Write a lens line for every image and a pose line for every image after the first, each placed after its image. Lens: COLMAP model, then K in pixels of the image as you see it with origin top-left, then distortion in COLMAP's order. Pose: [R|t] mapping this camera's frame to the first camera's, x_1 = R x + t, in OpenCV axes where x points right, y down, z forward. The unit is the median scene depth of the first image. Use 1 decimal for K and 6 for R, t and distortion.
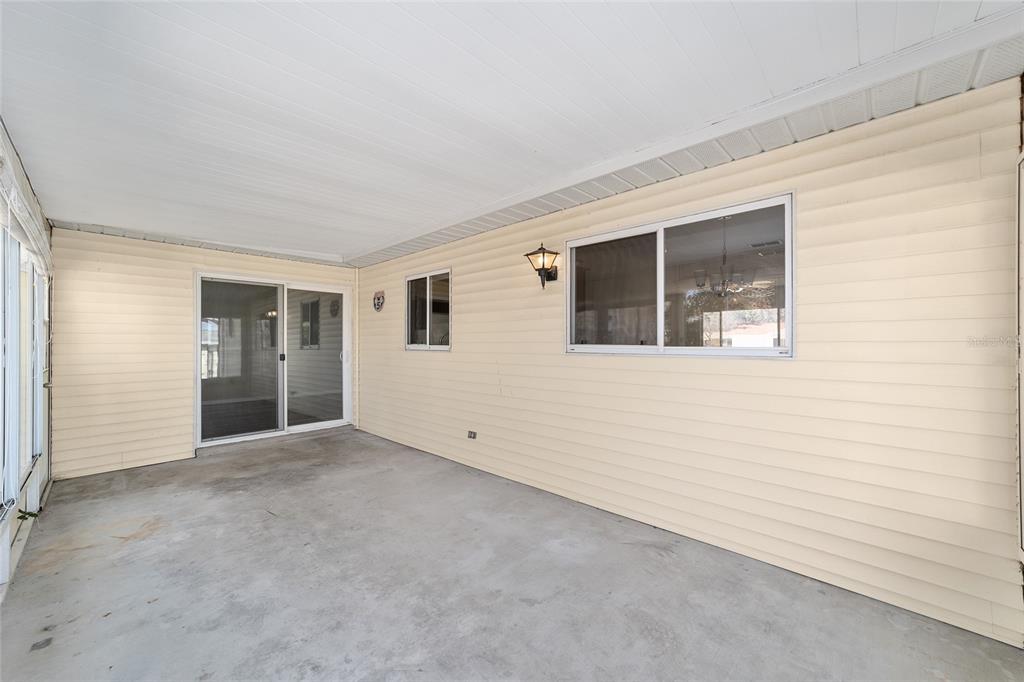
lens RADIAL K [[392.4, 0, 510.2], [0, 392.4, 340.9], [0, 0, 1]] dist [-0.013595, 0.006547]
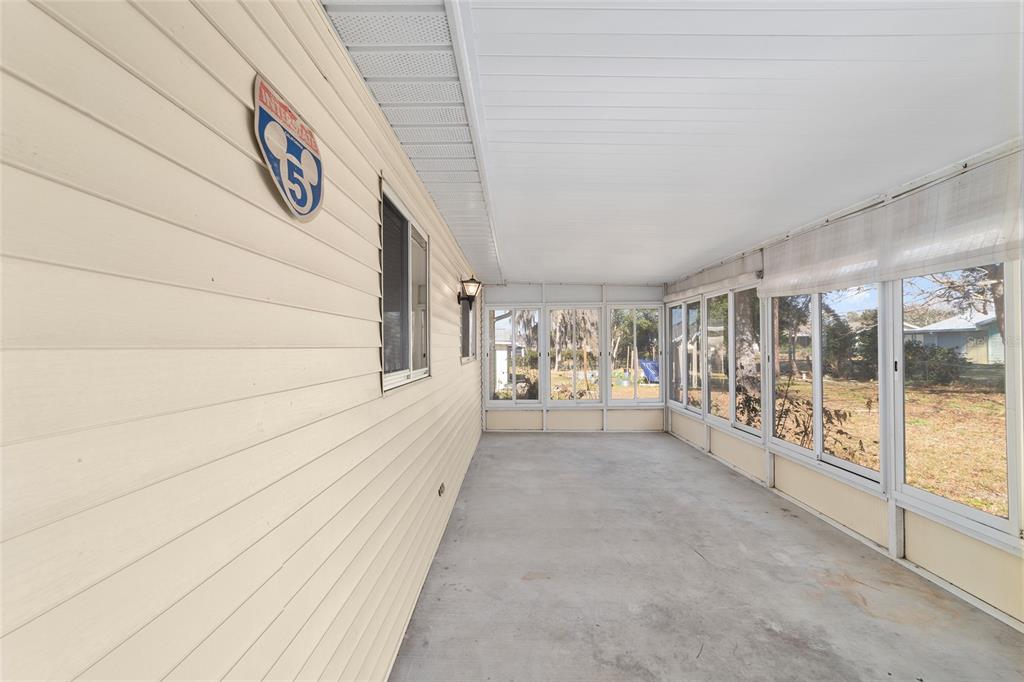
lens RADIAL K [[392.4, 0, 509.4], [0, 392.4, 341.8], [0, 0, 1]] dist [-0.013595, 0.006547]
pose [[-0.675842, 0.013425, 0.736924, -0.879412], [0.002230, 0.999867, -0.016170, -0.021715], [-0.737043, -0.009285, -0.675782, 1.723358]]
